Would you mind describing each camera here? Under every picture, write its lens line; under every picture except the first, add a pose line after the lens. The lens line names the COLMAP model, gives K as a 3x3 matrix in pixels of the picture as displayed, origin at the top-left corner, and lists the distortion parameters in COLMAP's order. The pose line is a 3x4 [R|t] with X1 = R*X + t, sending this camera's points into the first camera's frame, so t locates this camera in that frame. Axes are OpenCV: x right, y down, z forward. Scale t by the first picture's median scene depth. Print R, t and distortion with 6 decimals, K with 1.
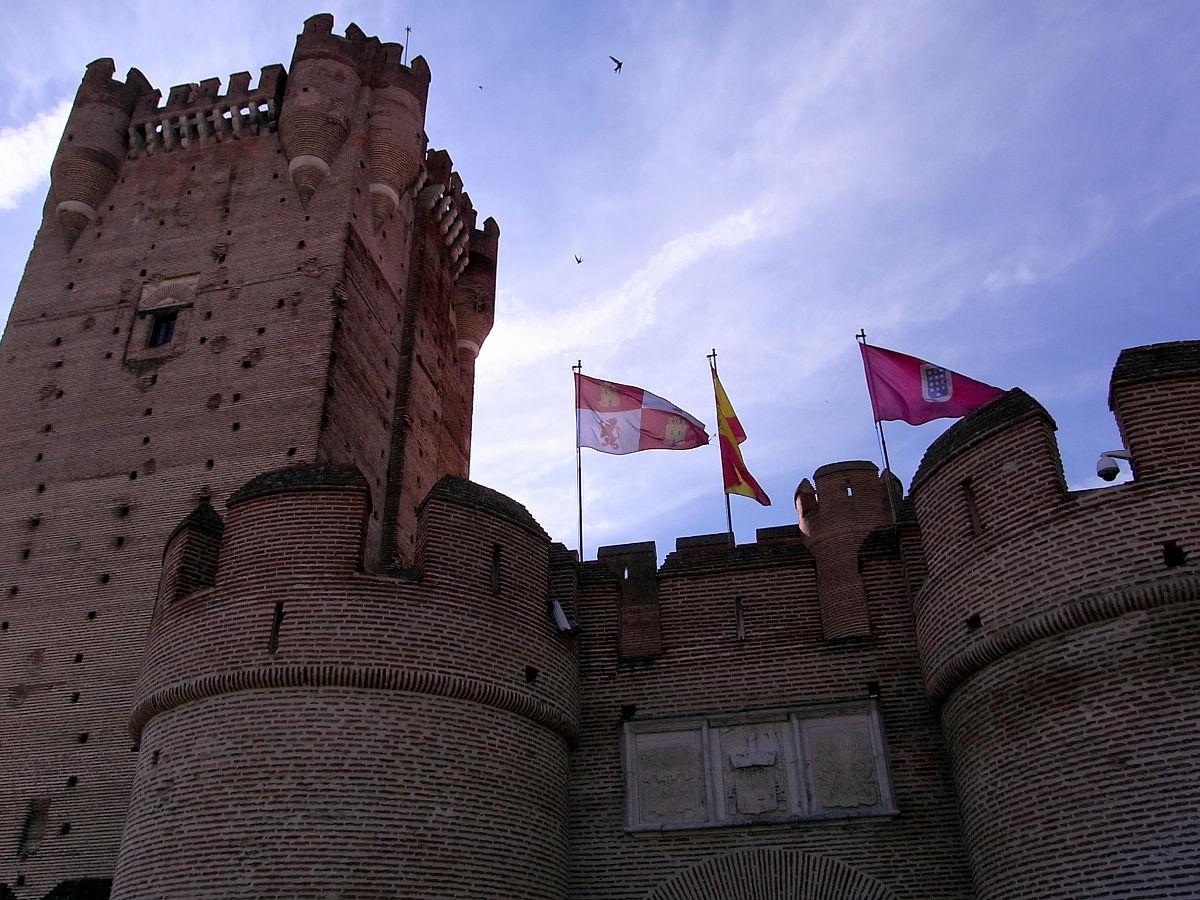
lens RADIAL K [[1125.9, 0, 598.8], [0, 1125.9, 427.5], [0, 0, 1]] dist [-0.095652, 0.107819]
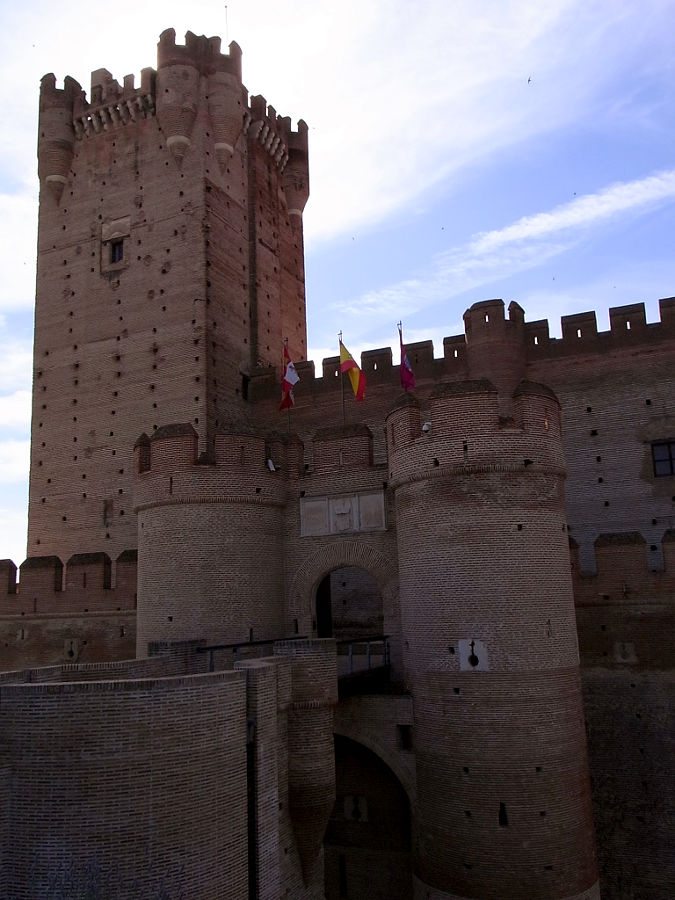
lens RADIAL K [[900.9, 0, 338.6], [0, 900.9, 449.6], [0, 0, 1]] dist [-0.022032, 0.008665]
pose [[0.979029, -0.055337, -0.196061, 0.257469], [0.123607, 0.926361, 0.355775, -0.290212], [0.161936, -0.372549, 0.913775, -0.452057]]
